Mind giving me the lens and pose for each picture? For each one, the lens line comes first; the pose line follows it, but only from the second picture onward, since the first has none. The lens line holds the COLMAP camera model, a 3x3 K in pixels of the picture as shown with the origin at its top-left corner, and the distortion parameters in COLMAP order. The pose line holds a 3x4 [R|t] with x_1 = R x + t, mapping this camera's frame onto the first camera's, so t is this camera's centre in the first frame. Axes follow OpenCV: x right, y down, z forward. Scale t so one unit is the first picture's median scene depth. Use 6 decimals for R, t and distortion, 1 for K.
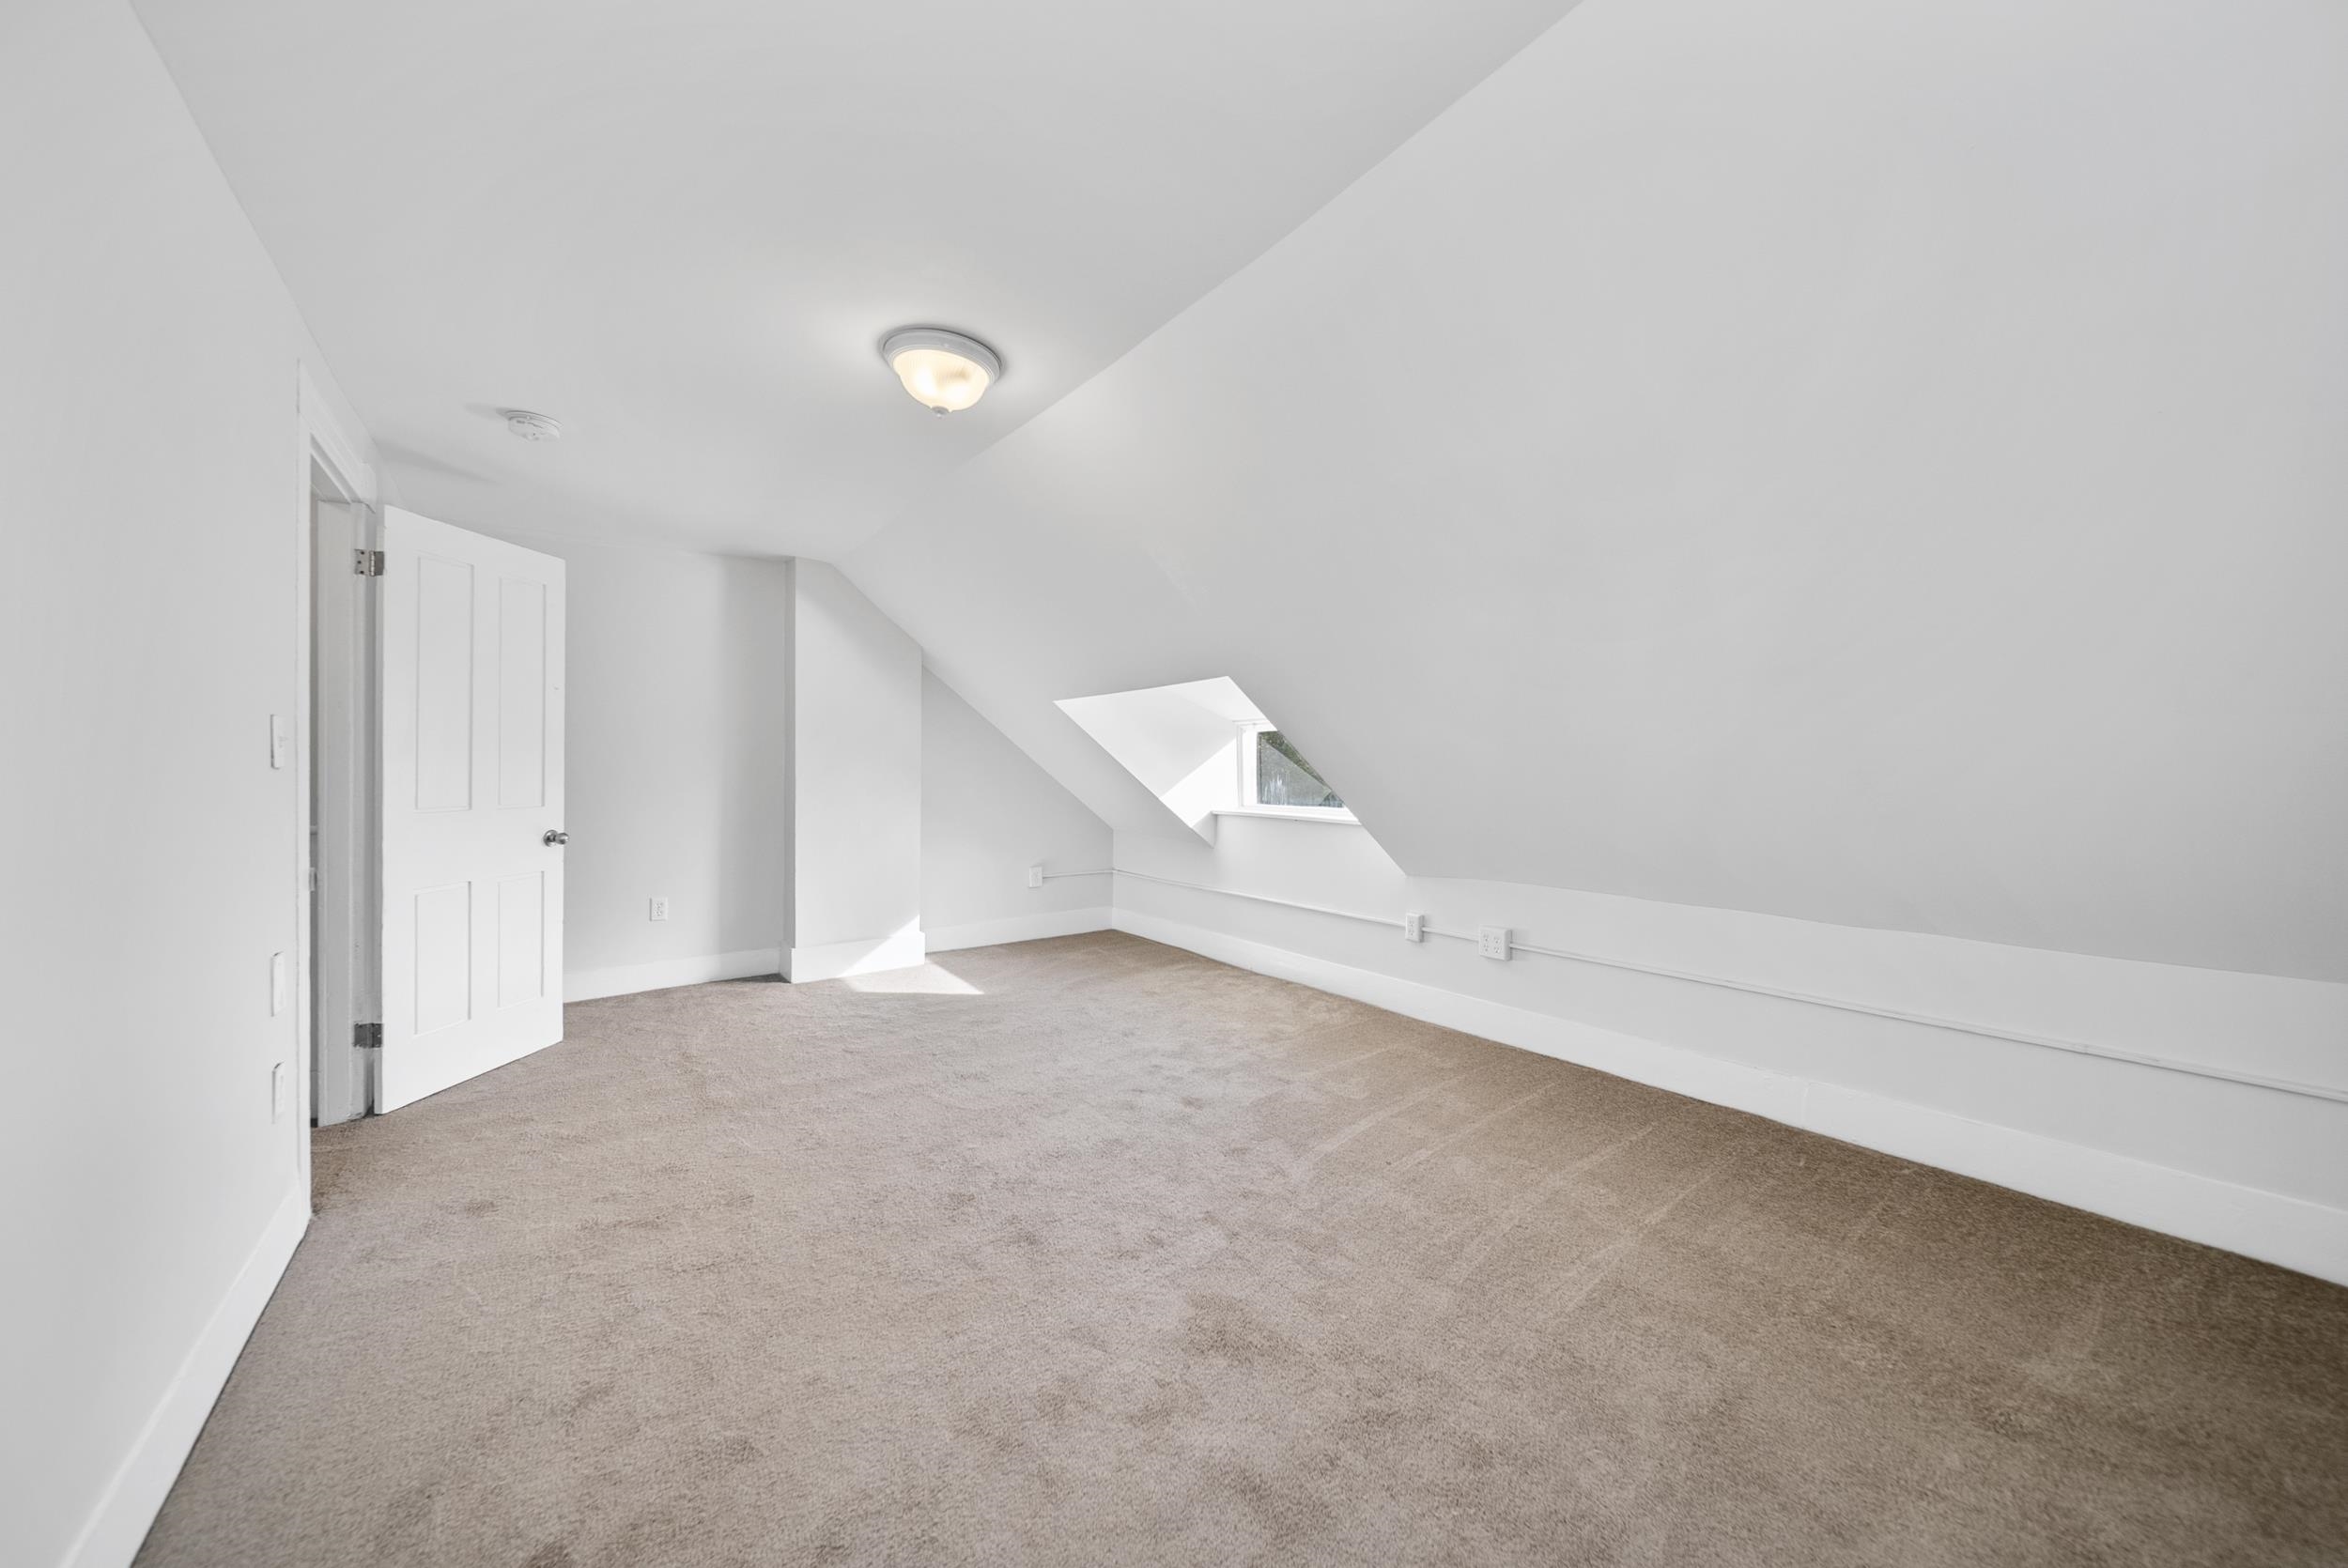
lens RADIAL K [[843.1, 0, 1160.3], [0, 843.1, 778.7], [0, 0, 1]] dist [-0.000098, -0.000288]
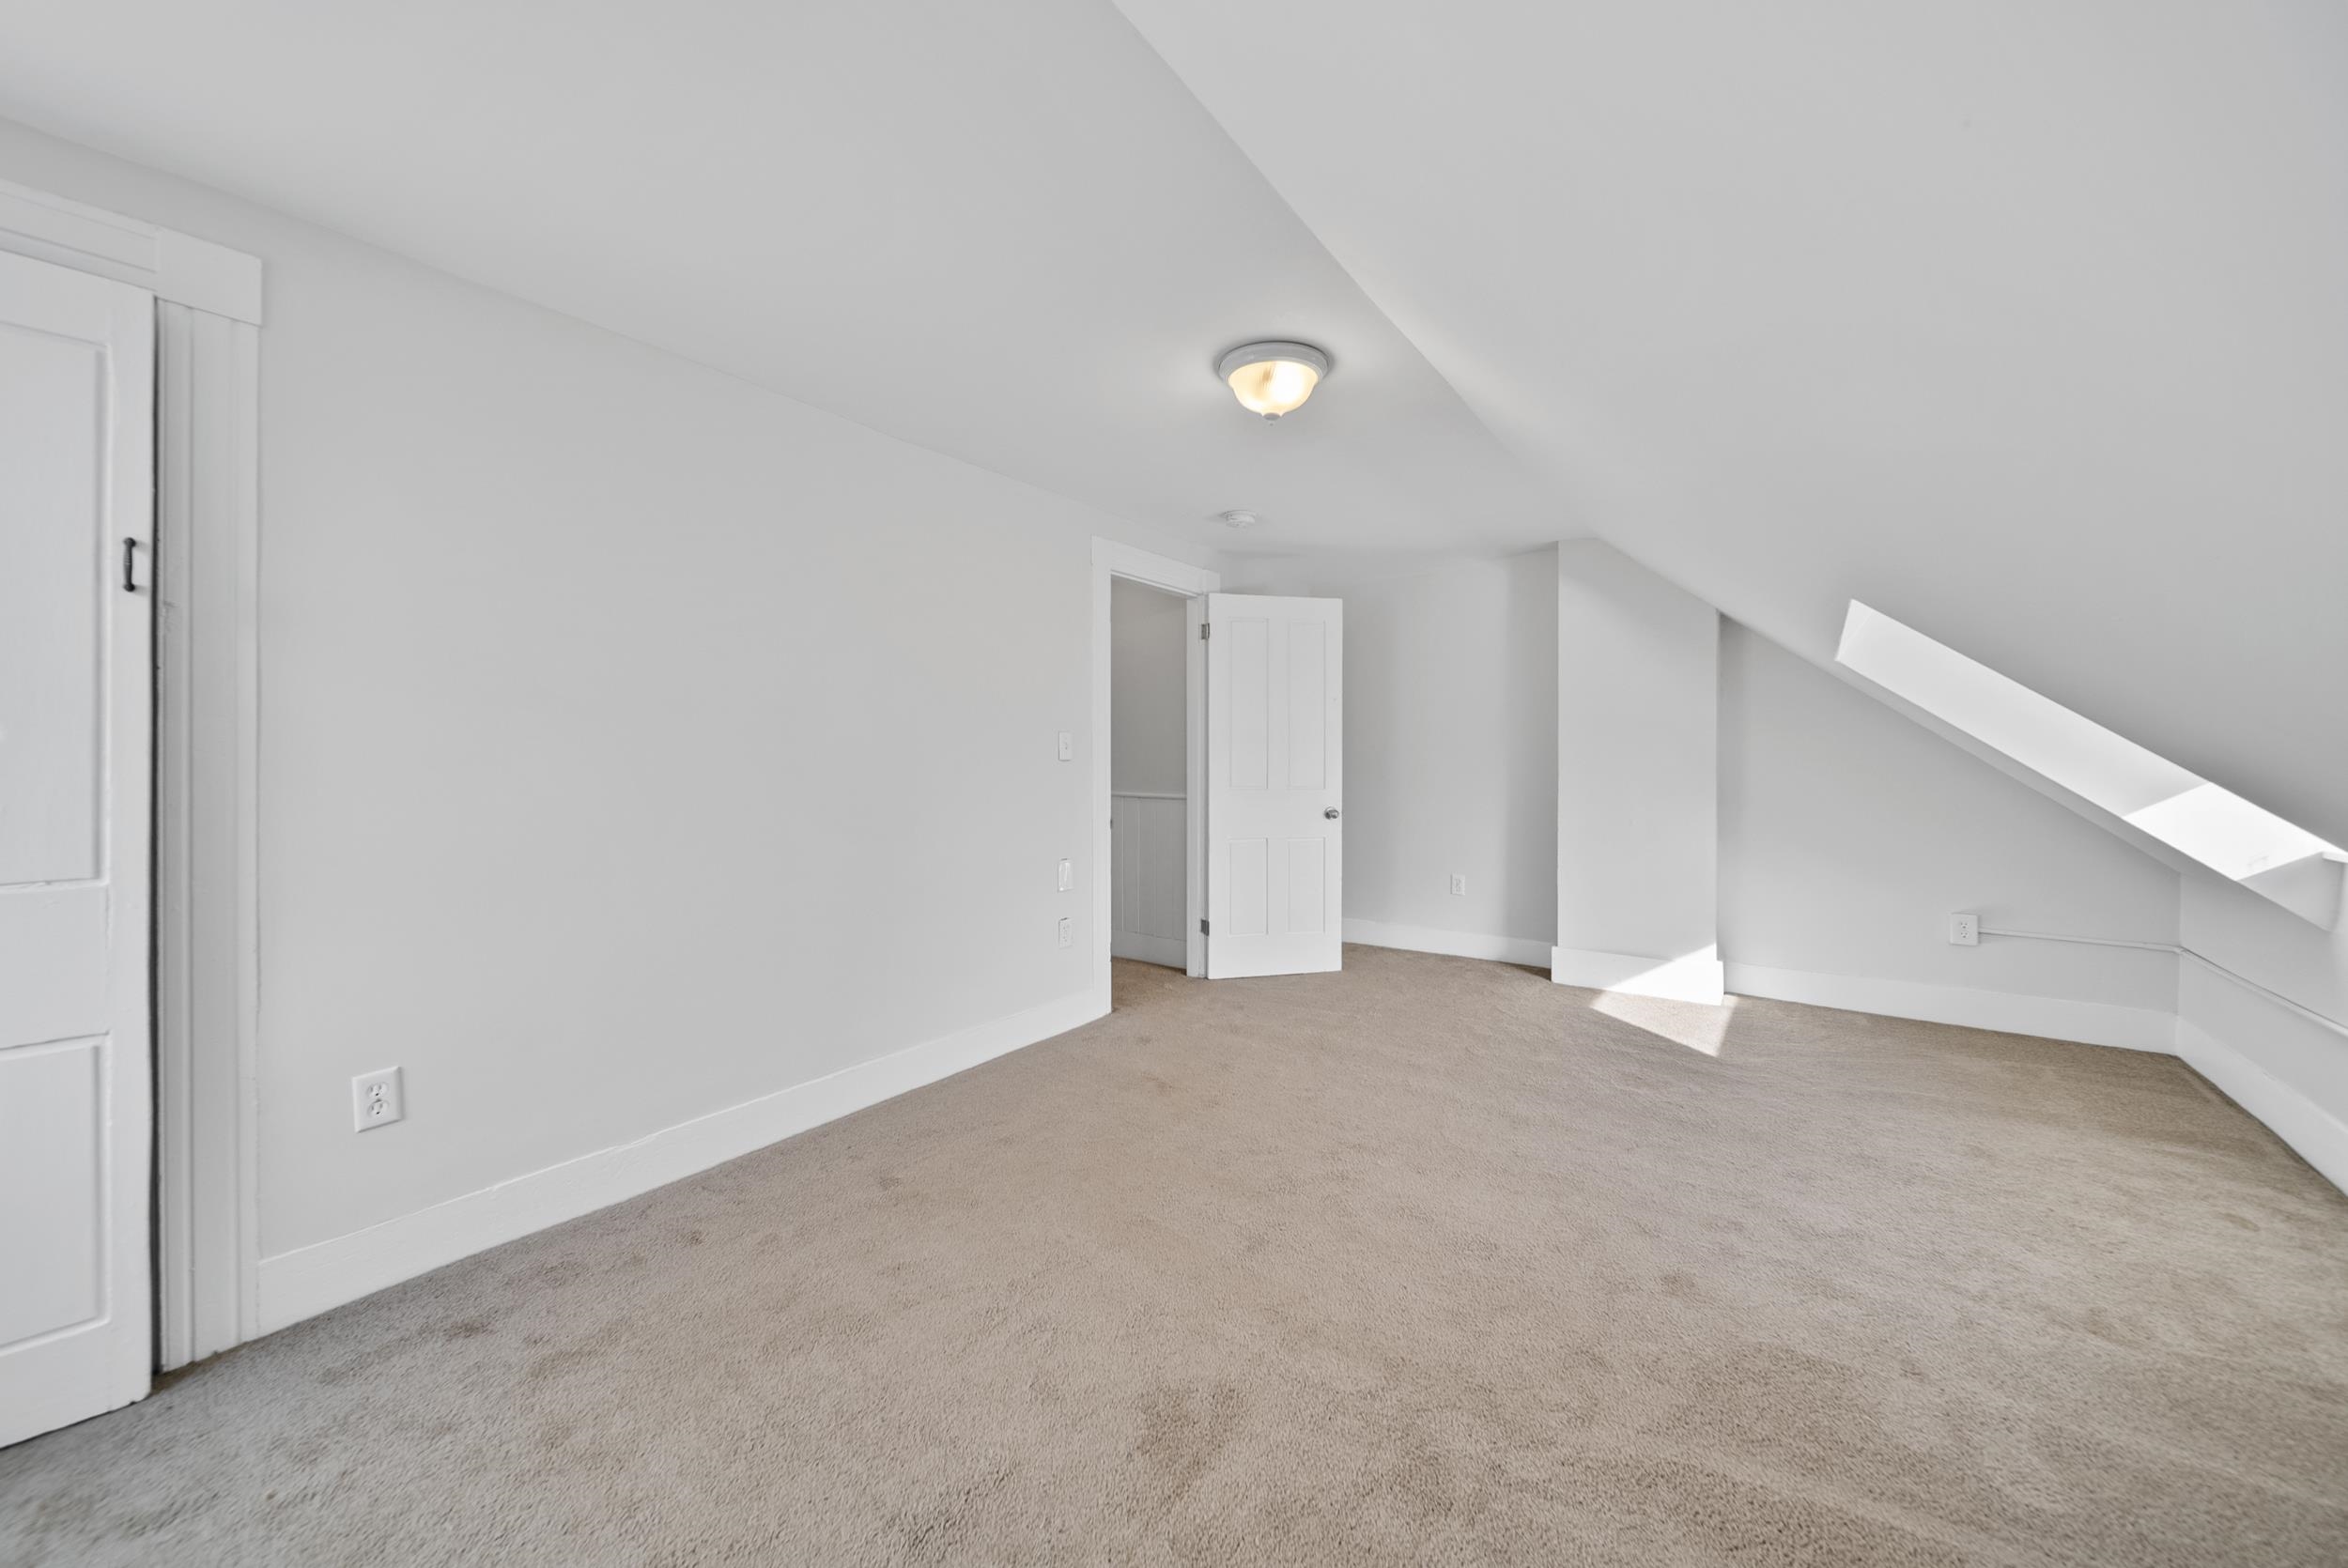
lens RADIAL K [[847.5, 0, 1175.1], [0, 847.5, 763.3], [0, 0, 1]] dist [-0.000264, -0.000148]
pose [[0.289411, 0.003736, -0.957197, 0.391612], [-0.009314, 0.999956, 0.001087, -0.004797], [0.957159, 0.008601, 0.289434, 0.323689]]
